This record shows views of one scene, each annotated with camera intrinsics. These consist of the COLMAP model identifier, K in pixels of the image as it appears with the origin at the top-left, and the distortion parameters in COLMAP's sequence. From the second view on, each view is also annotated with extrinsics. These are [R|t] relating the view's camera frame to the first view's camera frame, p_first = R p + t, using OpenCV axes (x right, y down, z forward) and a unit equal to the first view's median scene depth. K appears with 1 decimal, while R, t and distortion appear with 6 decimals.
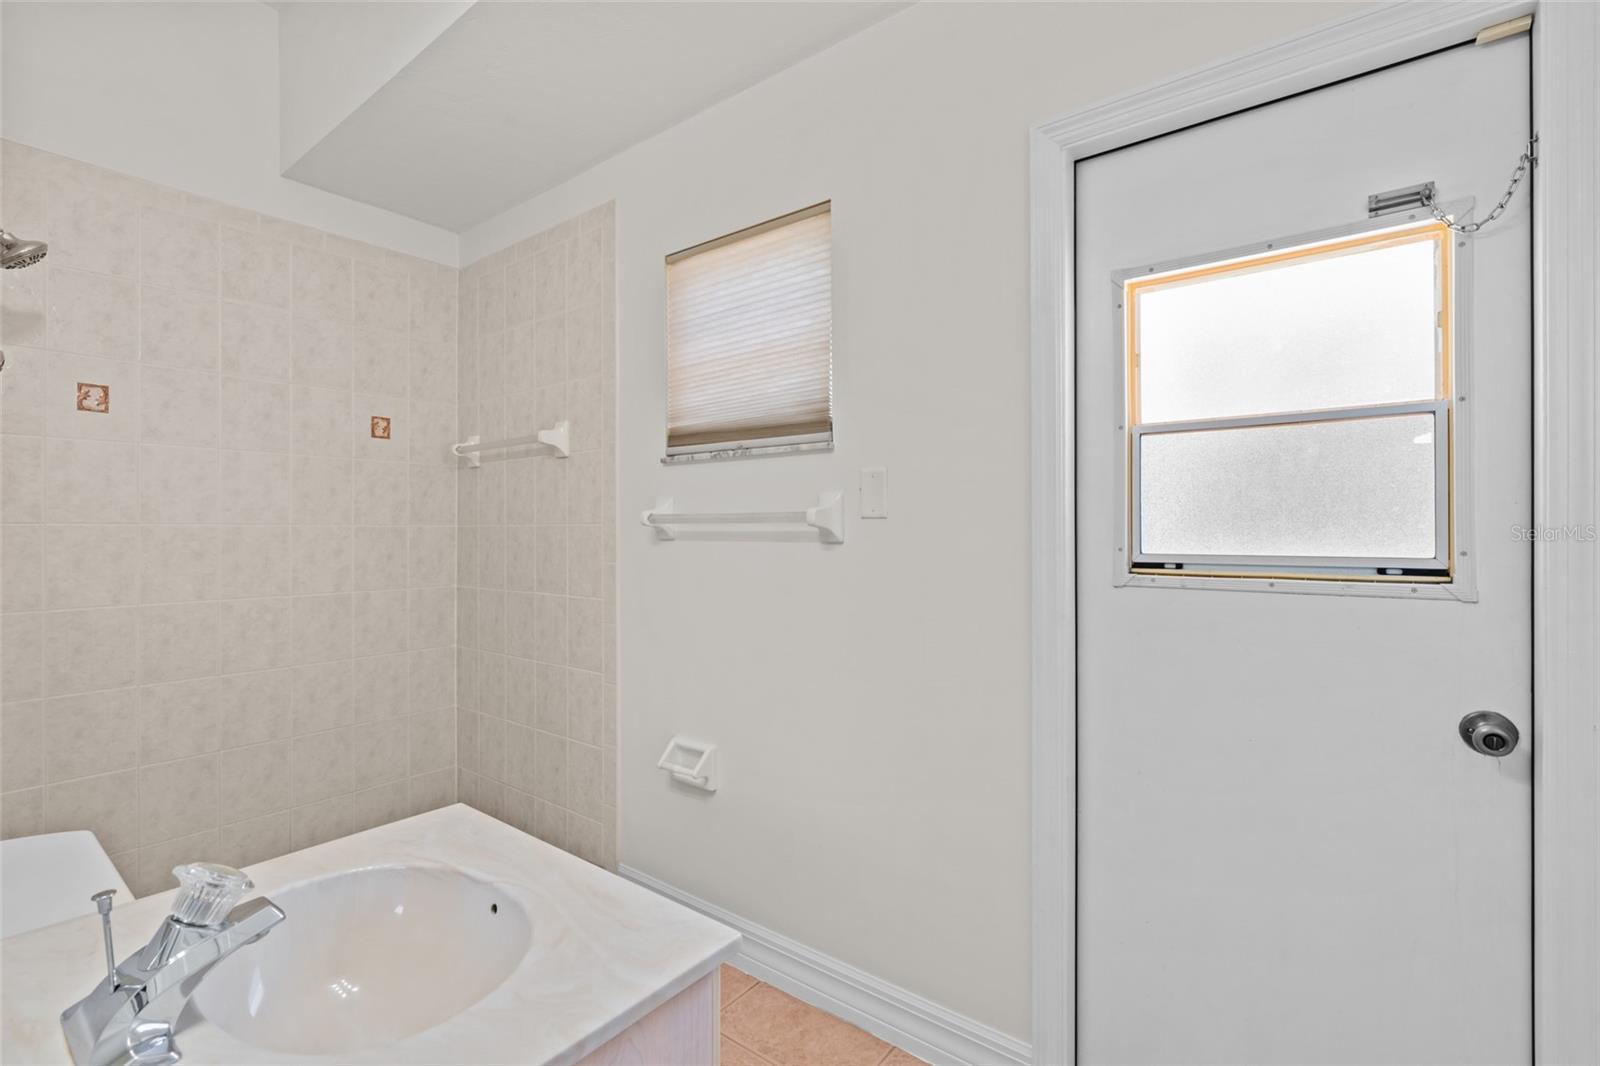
lens RADIAL K [[730.5, 0, 796.9], [0, 730.5, 533.9], [0, 0, 1]] dist [-0.003439, 0.001003]
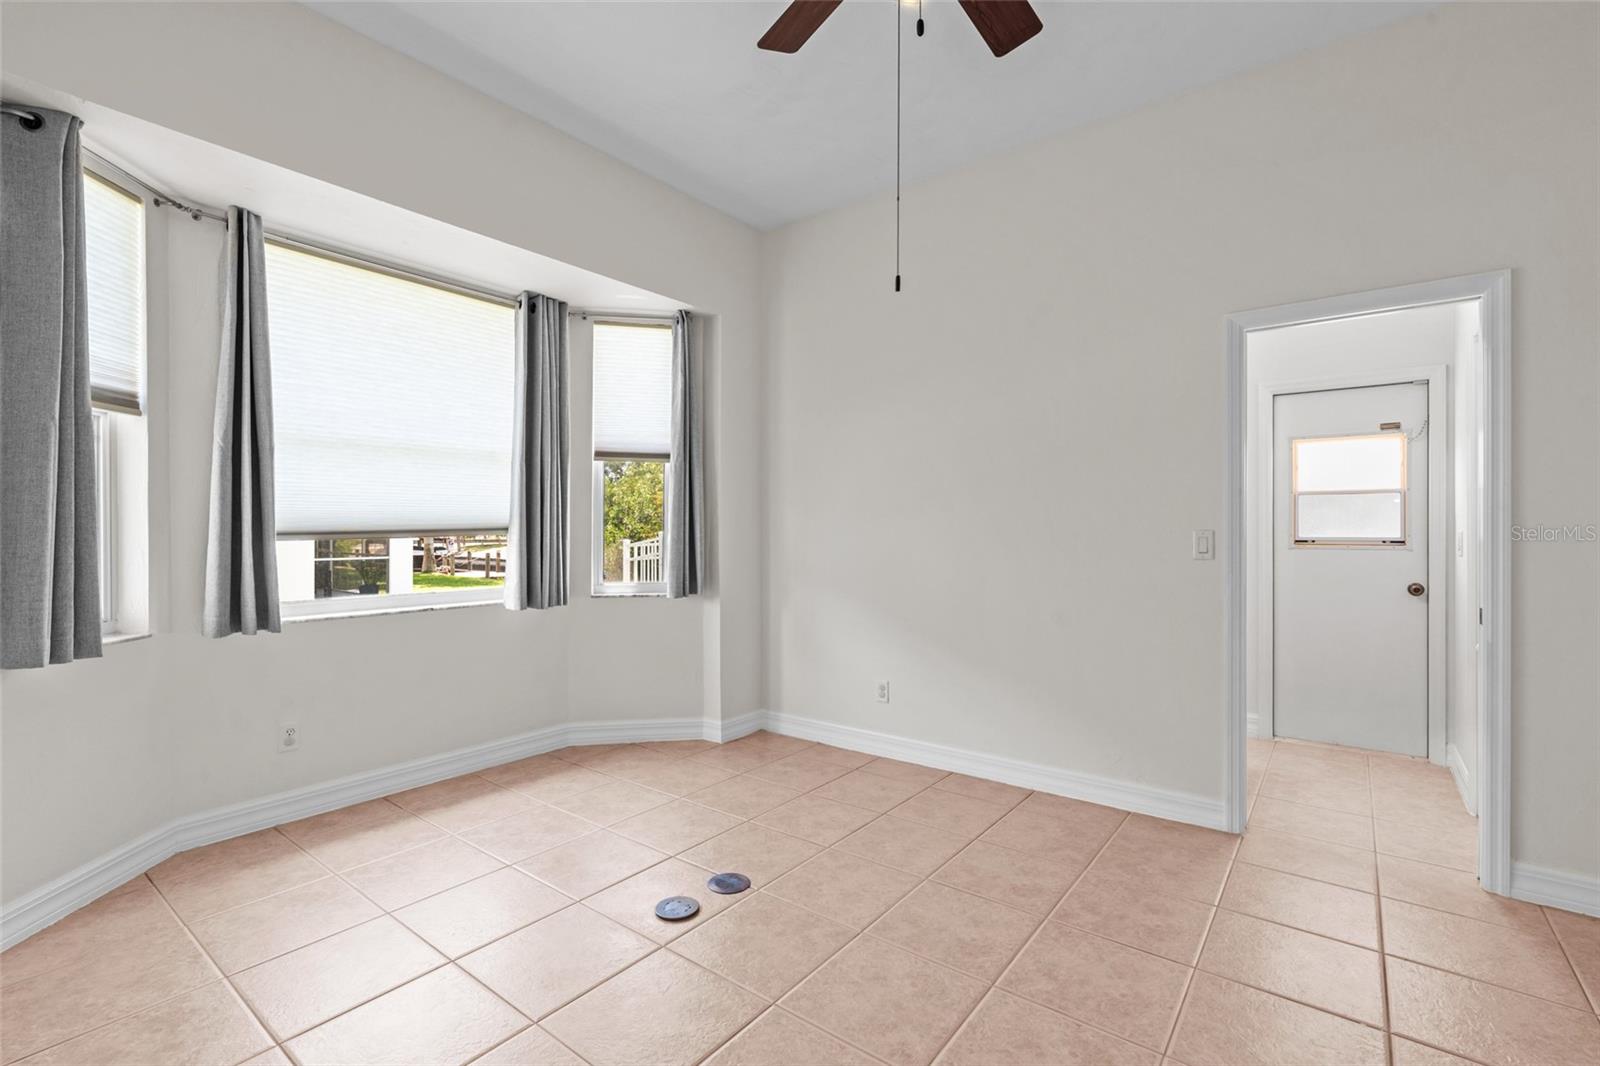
lens RADIAL K [[730.5, 0, 798.4], [0, 730.5, 533.3], [0, 0, 1]] dist [-0.003439, 0.001003]
pose [[0.999836, -0.003277, 0.017836, -1.867435], [0.003140, 0.999965, 0.007722, -0.019061], [-0.017861, -0.007665, 0.999811, -2.203469]]
